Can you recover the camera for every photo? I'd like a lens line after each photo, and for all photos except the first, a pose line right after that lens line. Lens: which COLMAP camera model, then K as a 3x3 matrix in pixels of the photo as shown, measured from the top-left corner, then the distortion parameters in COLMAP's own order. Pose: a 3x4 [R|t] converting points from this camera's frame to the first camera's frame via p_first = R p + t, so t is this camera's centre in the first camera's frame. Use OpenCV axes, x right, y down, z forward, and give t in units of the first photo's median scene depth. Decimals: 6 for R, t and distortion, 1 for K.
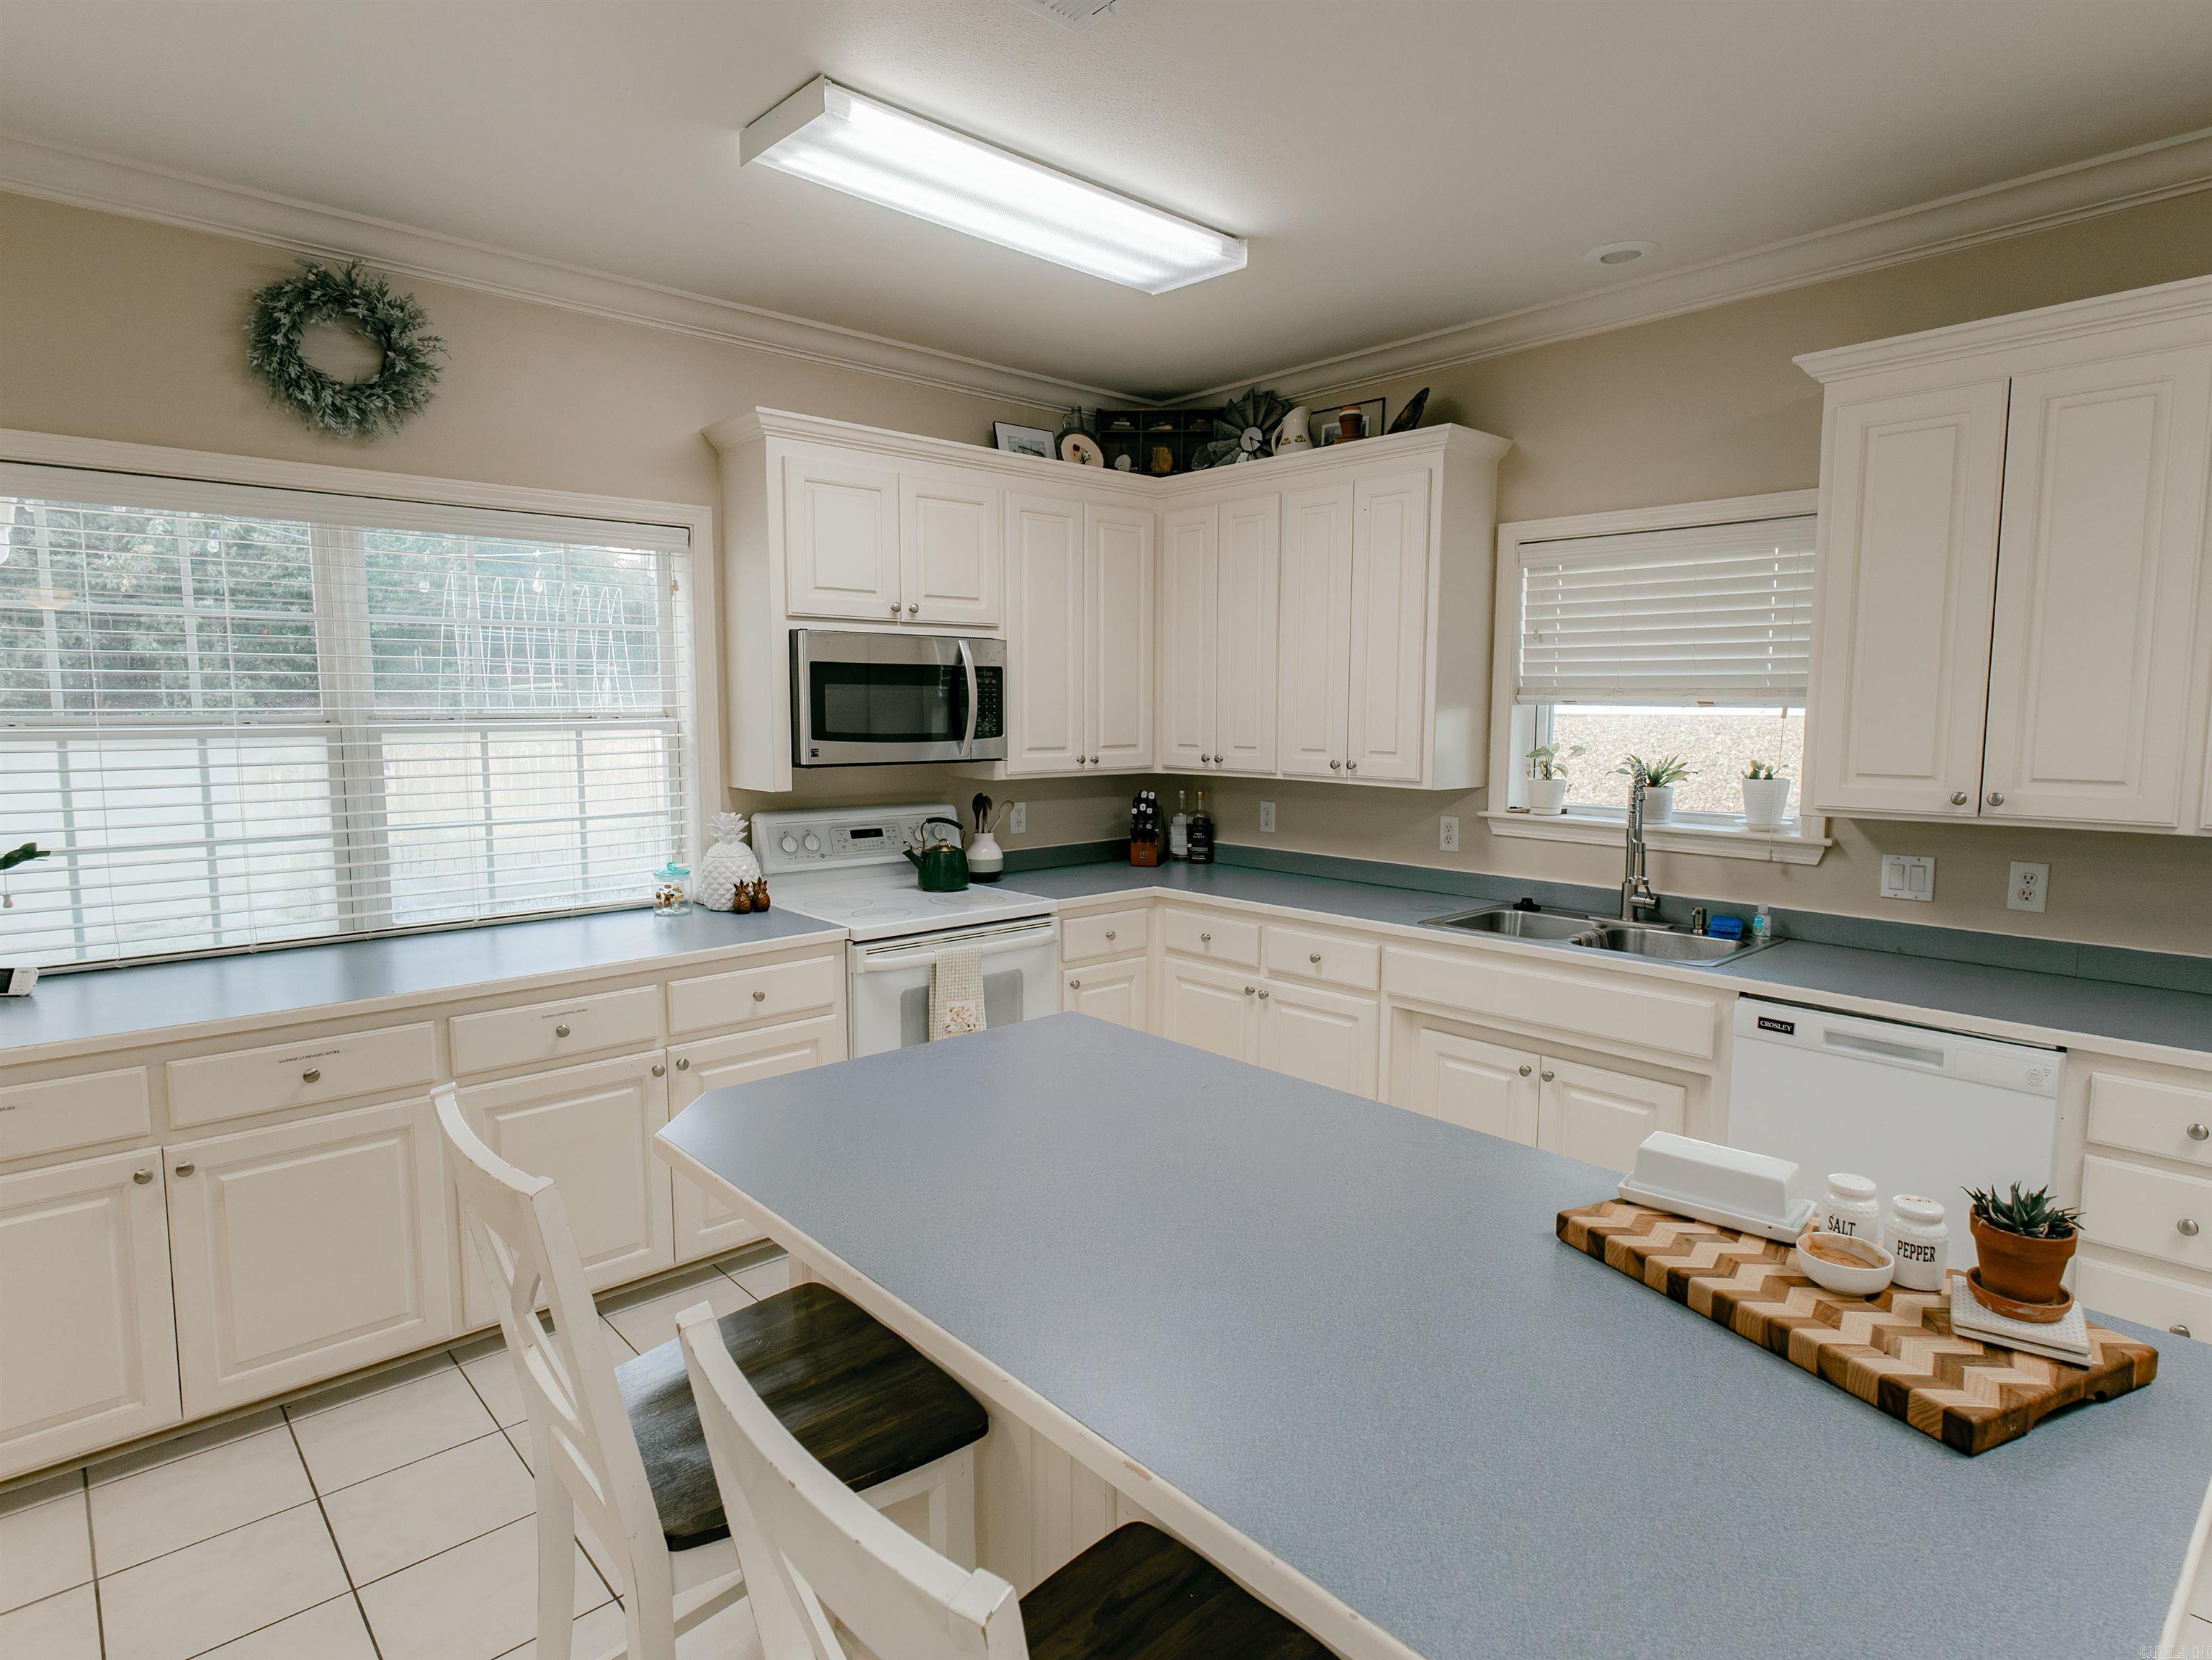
lens RADIAL K [[1203.6, 0, 1111.0], [0, 1203.6, 828.7], [0, 0, 1]] dist [-0.000162, 0.006939]
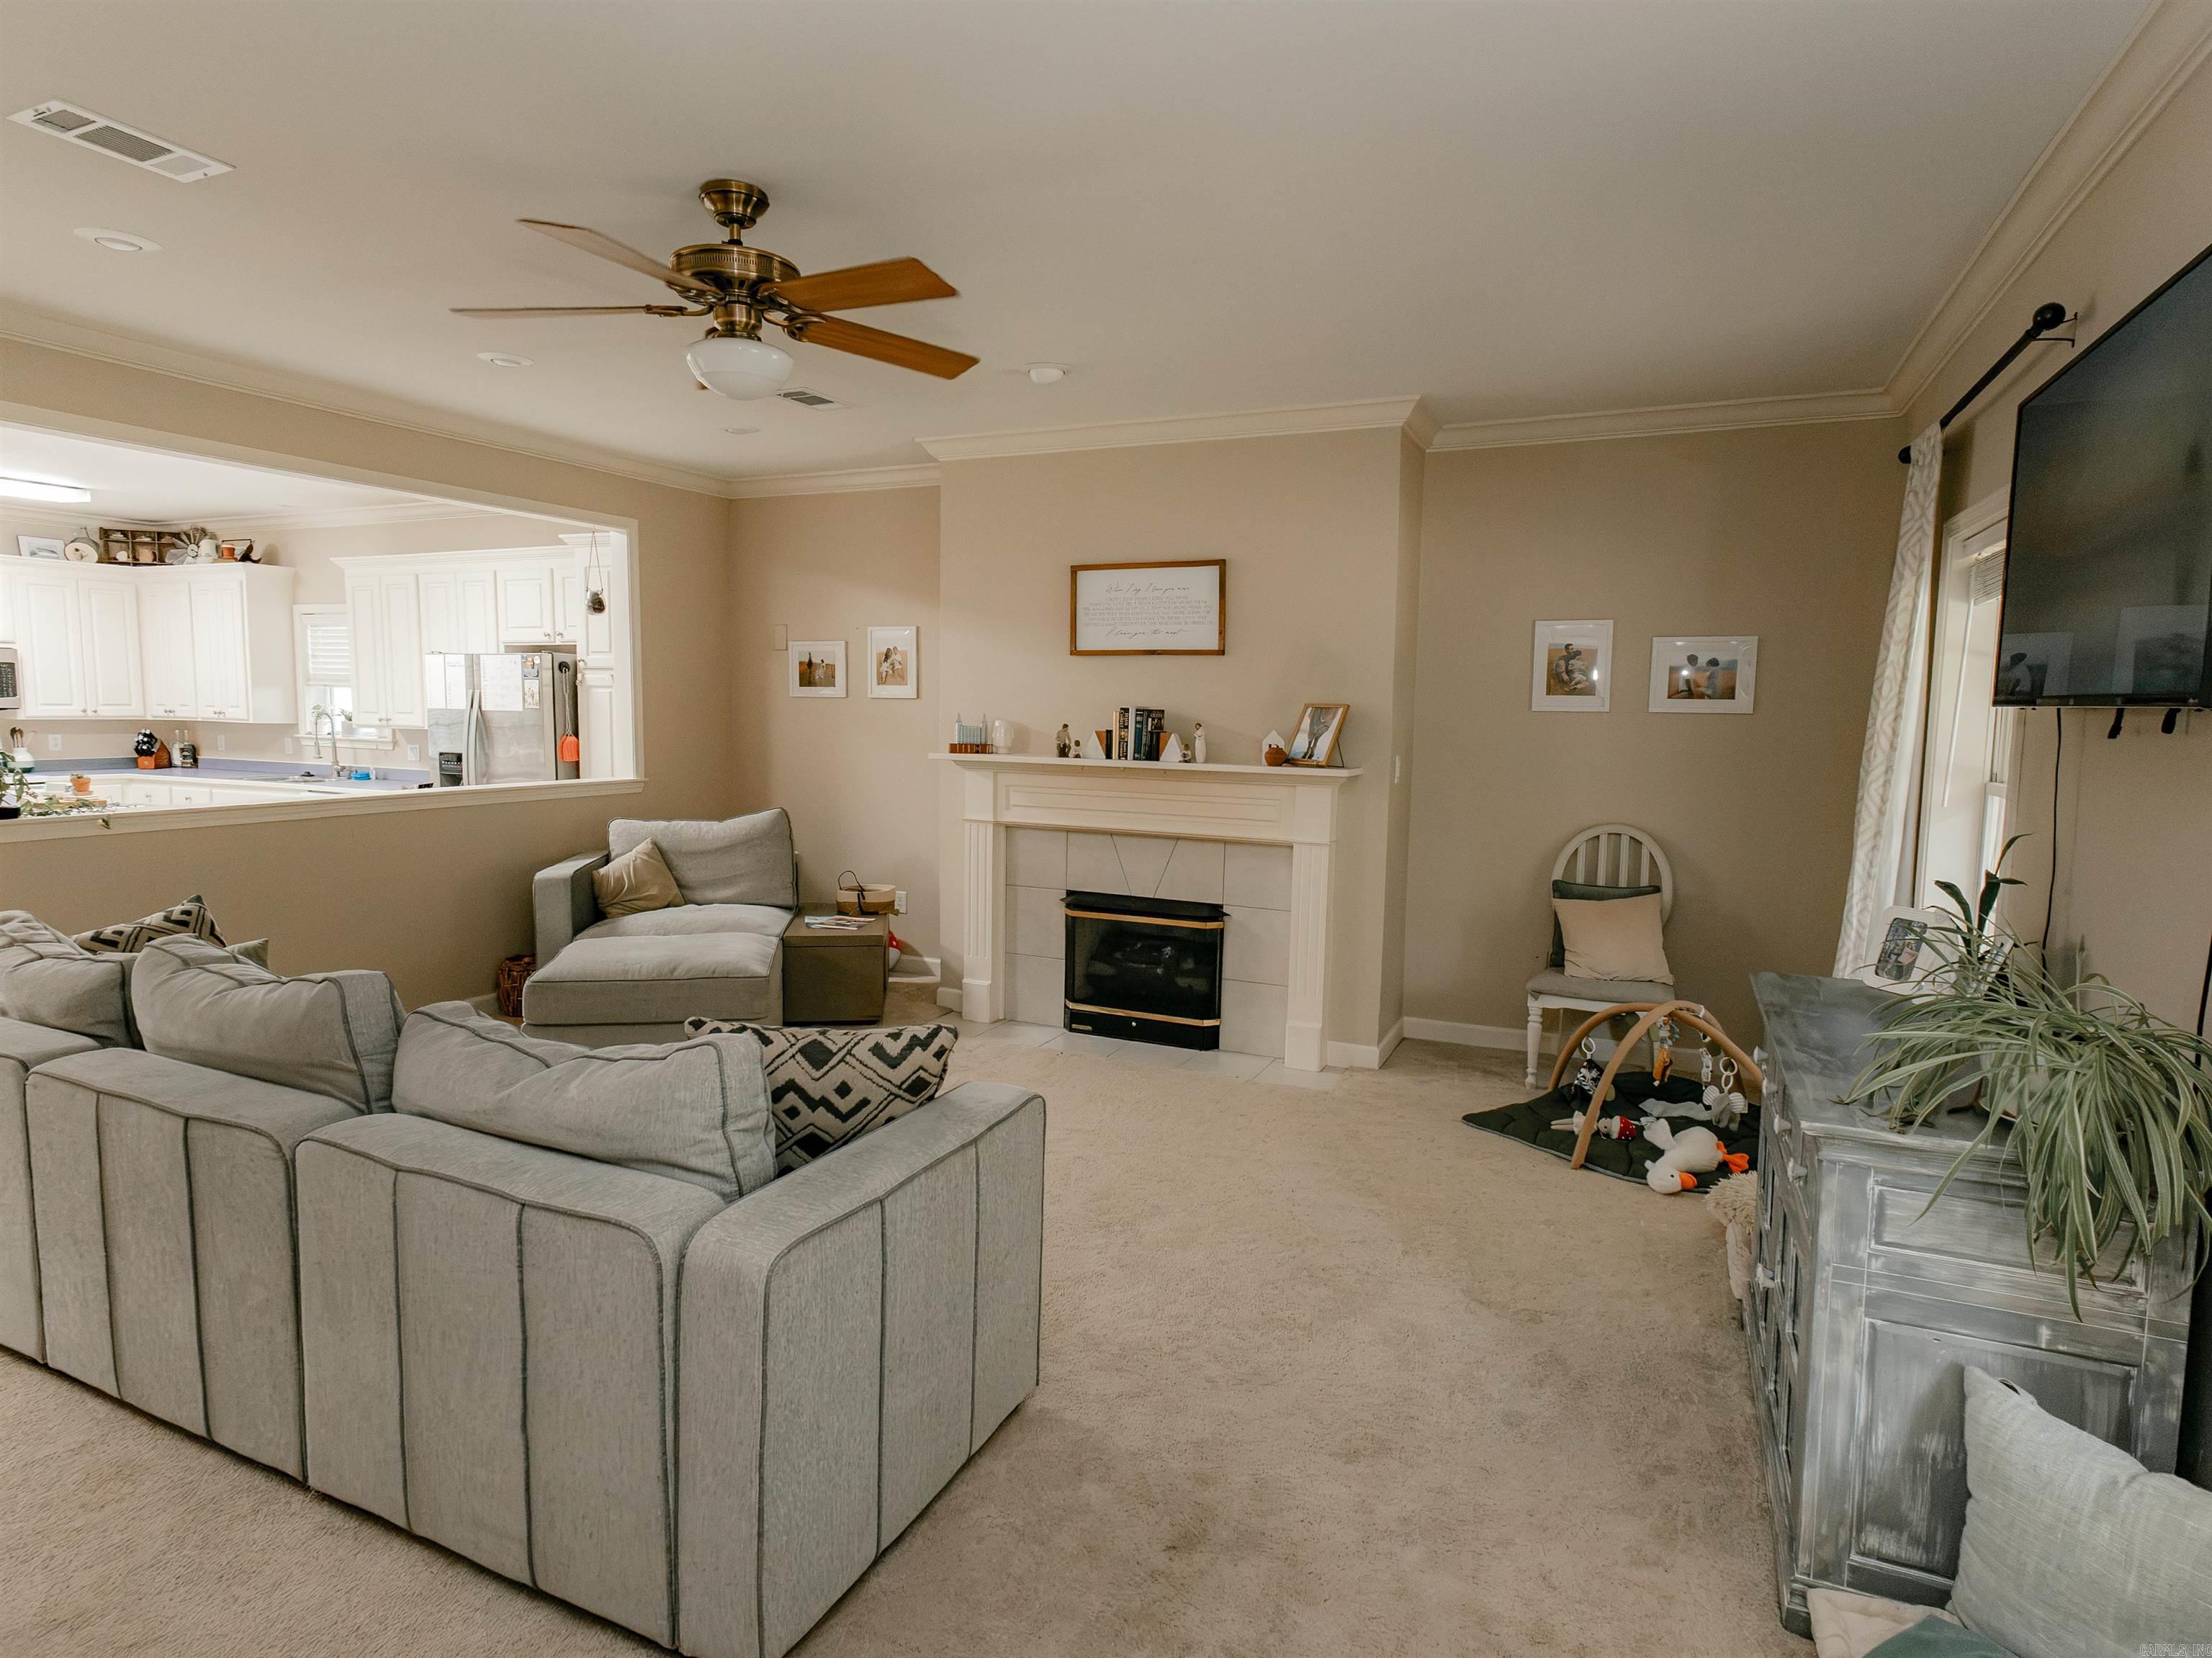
lens RADIAL K [[1203.3, 0, 1111.0], [0, 1203.3, 827.7], [0, 0, 1]] dist [-0.000162, 0.006939]
pose [[0.918004, -0.026923, 0.395657, 0.886799], [0.025495, 0.999636, 0.008868, 0.192928], [-0.395751, 0.001946, 0.918356, -1.787277]]
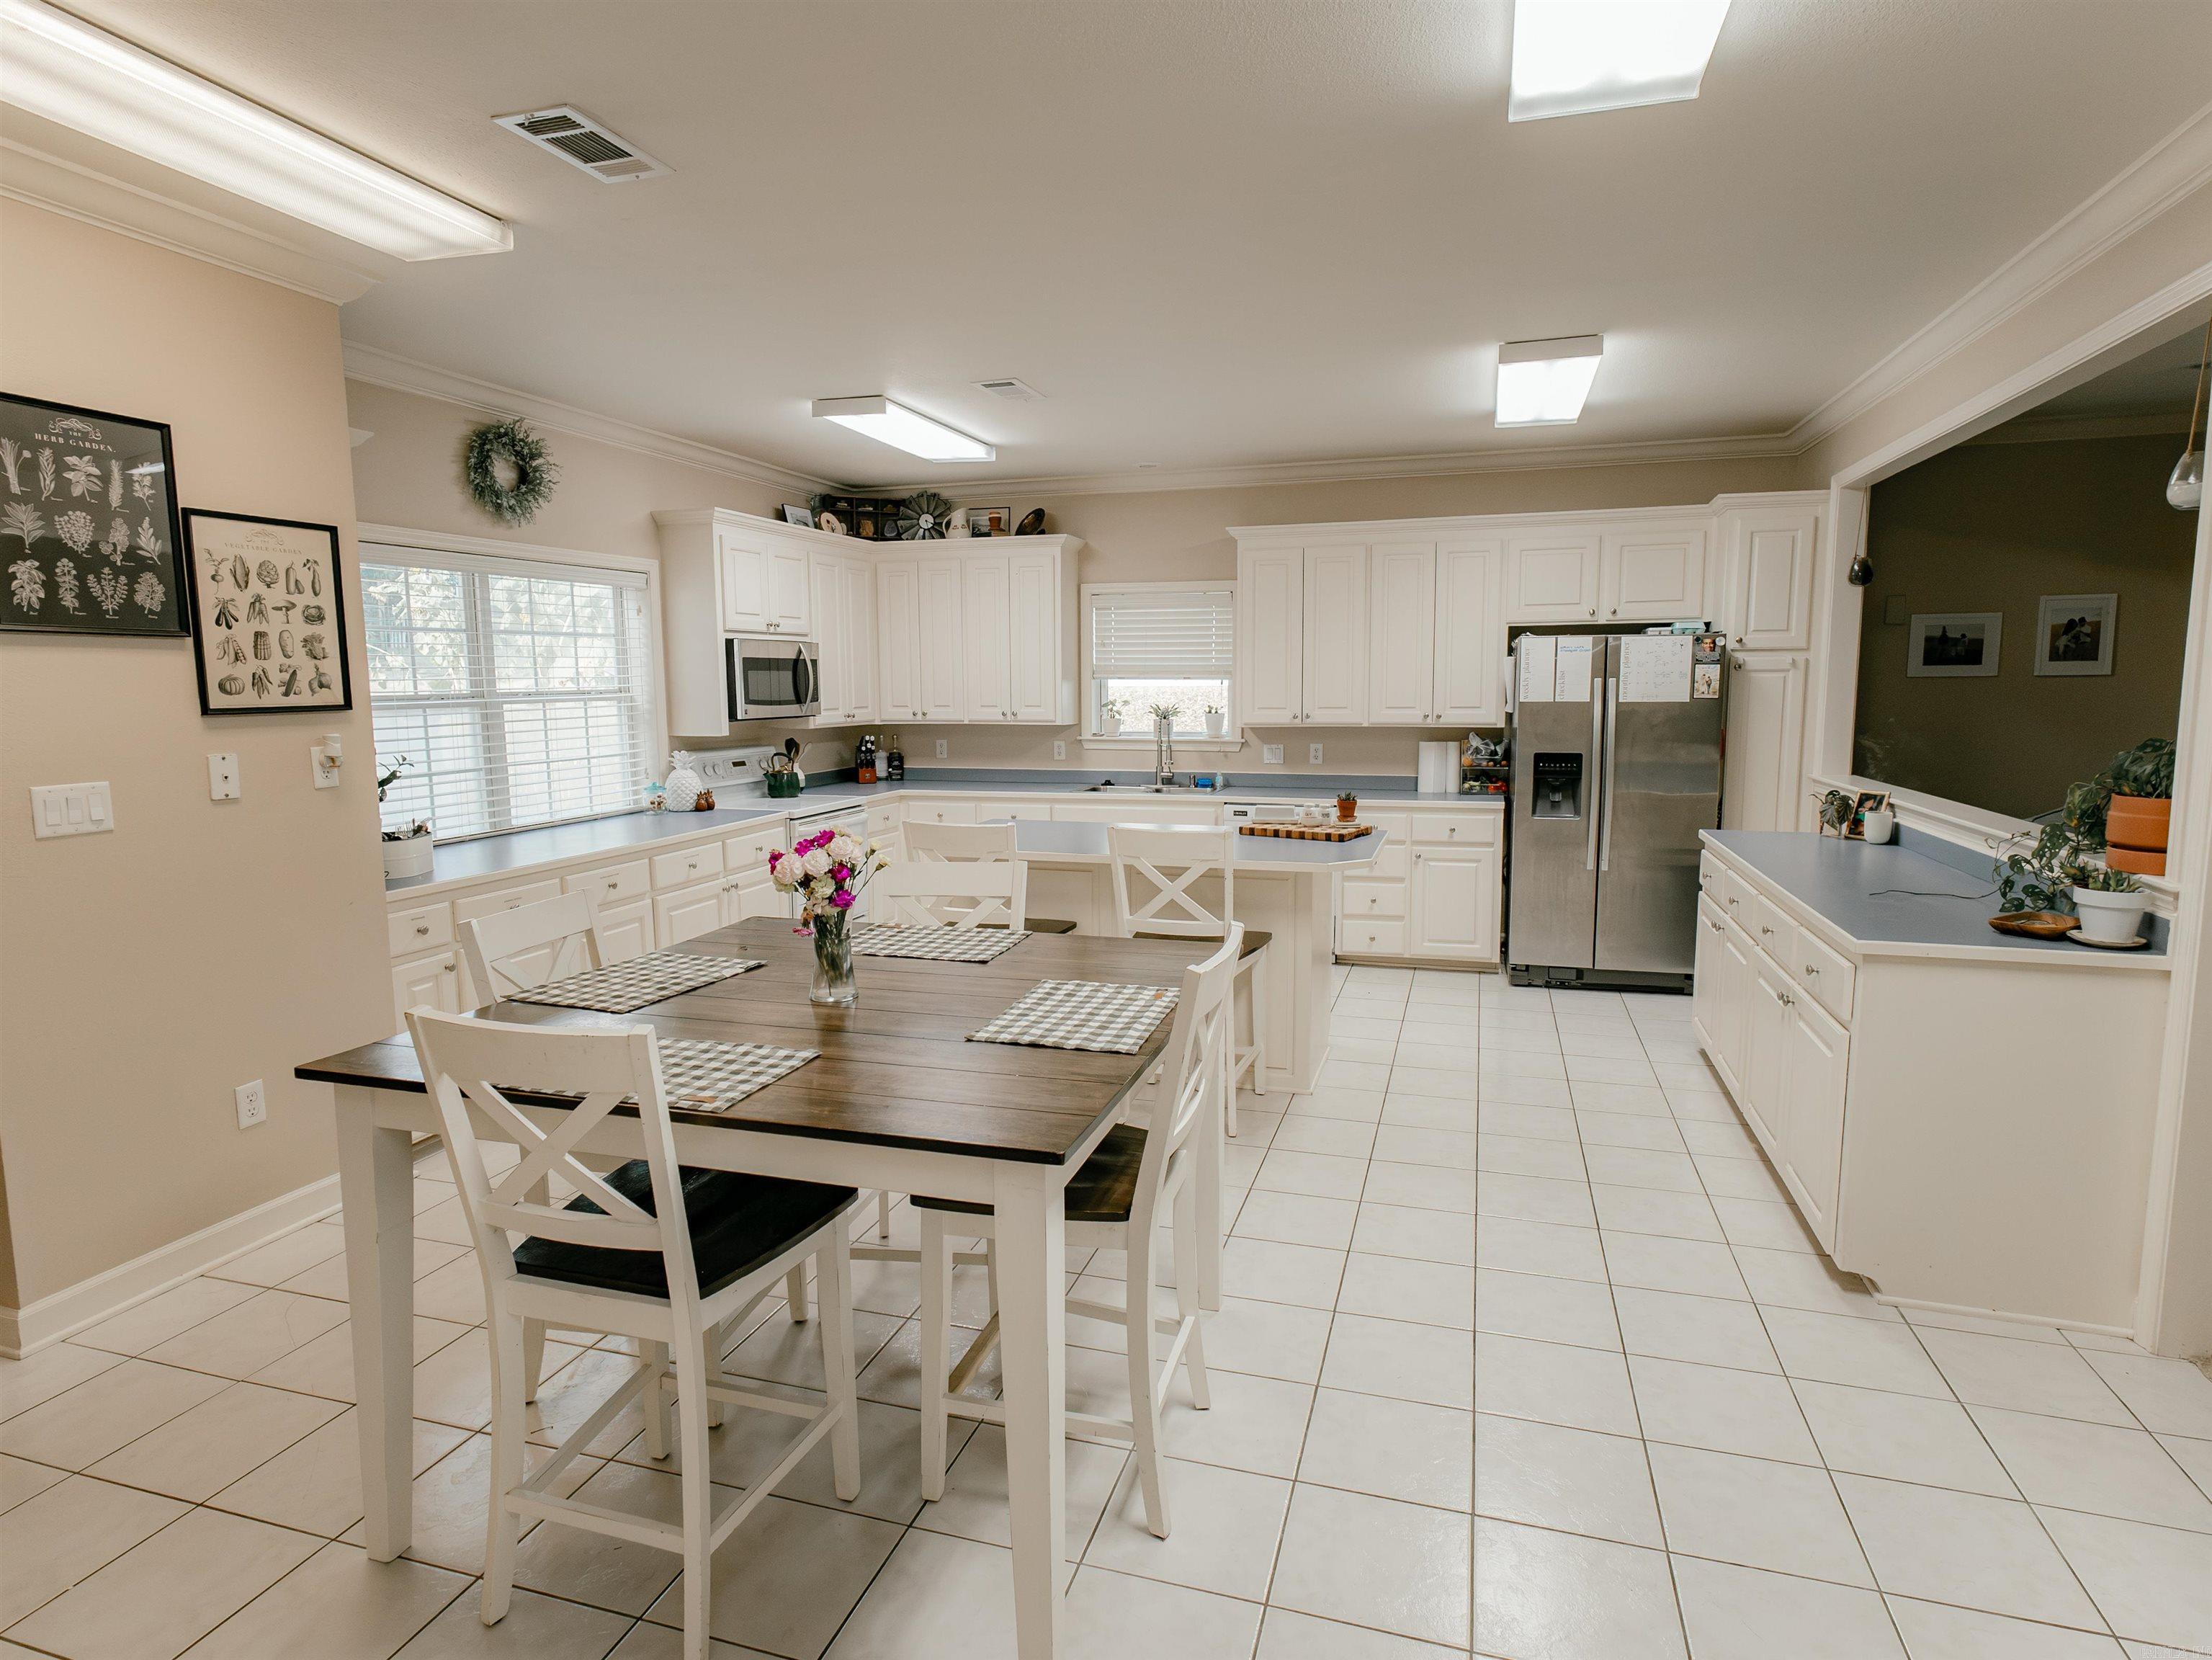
lens RADIAL K [[1187.1, 0, 1106.0], [0, 1187.1, 830.0], [0, 0, 1]] dist [0.000803, 0.000799]
pose [[0.864018, -0.072558, 0.498205, -0.650940], [0.060622, 0.997354, 0.040118, 0.065428], [-0.499797, -0.004461, 0.866131, -0.691667]]
